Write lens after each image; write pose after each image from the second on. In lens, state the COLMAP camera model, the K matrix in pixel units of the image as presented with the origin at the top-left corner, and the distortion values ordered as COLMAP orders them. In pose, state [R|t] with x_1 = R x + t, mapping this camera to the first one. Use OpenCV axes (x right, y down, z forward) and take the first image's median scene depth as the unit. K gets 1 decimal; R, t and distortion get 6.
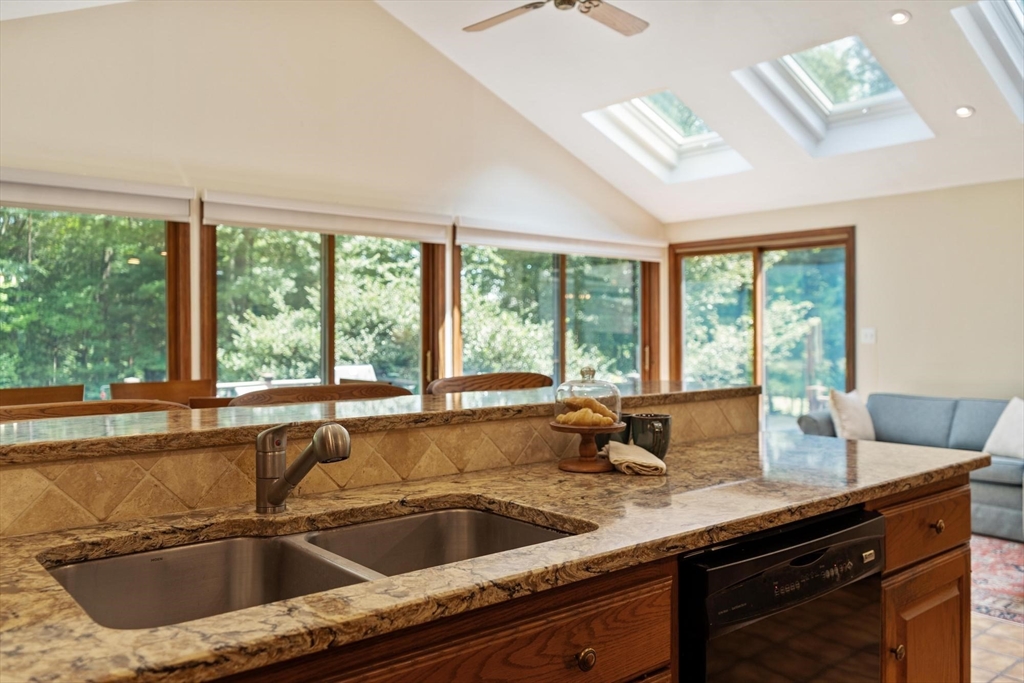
lens RADIAL K [[831.1, 0, 511.3], [0, 831.1, 346.6], [0, 0, 1]] dist [-0.004492, -0.007114]
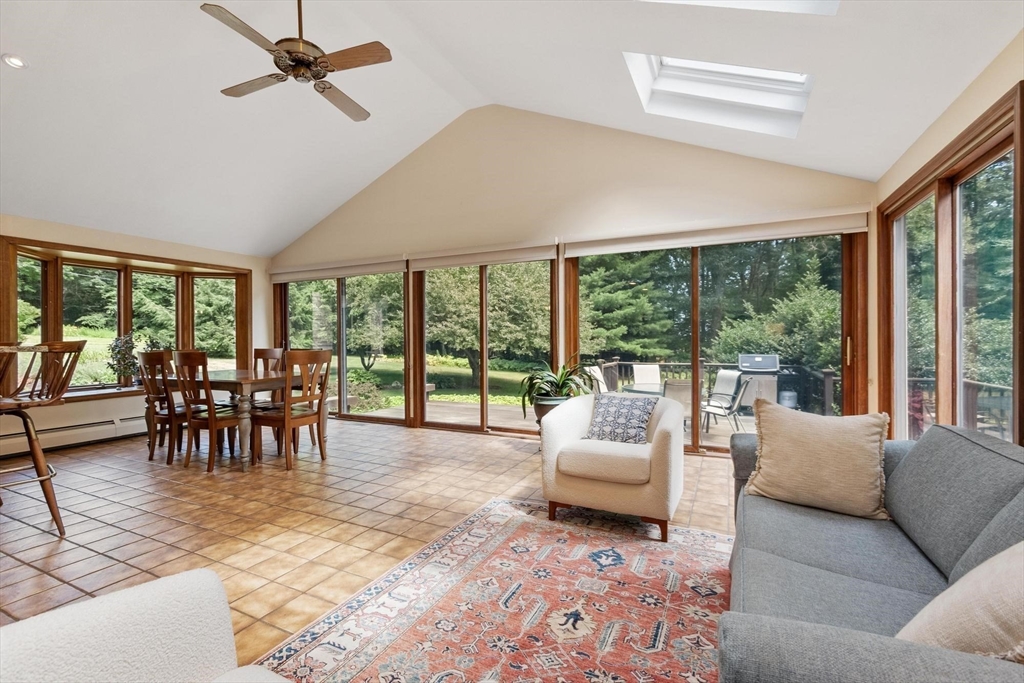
lens RADIAL K [[445.7, 0, 511.2], [0, 445.7, 339.8], [0, 0, 1]] dist [0.004513, -0.001541]
pose [[0.405533, 0.000640, -0.914080, 0.516822], [-0.008989, 0.999954, -0.003288, 0.009404], [0.914036, 0.009550, 0.405521, 0.607418]]
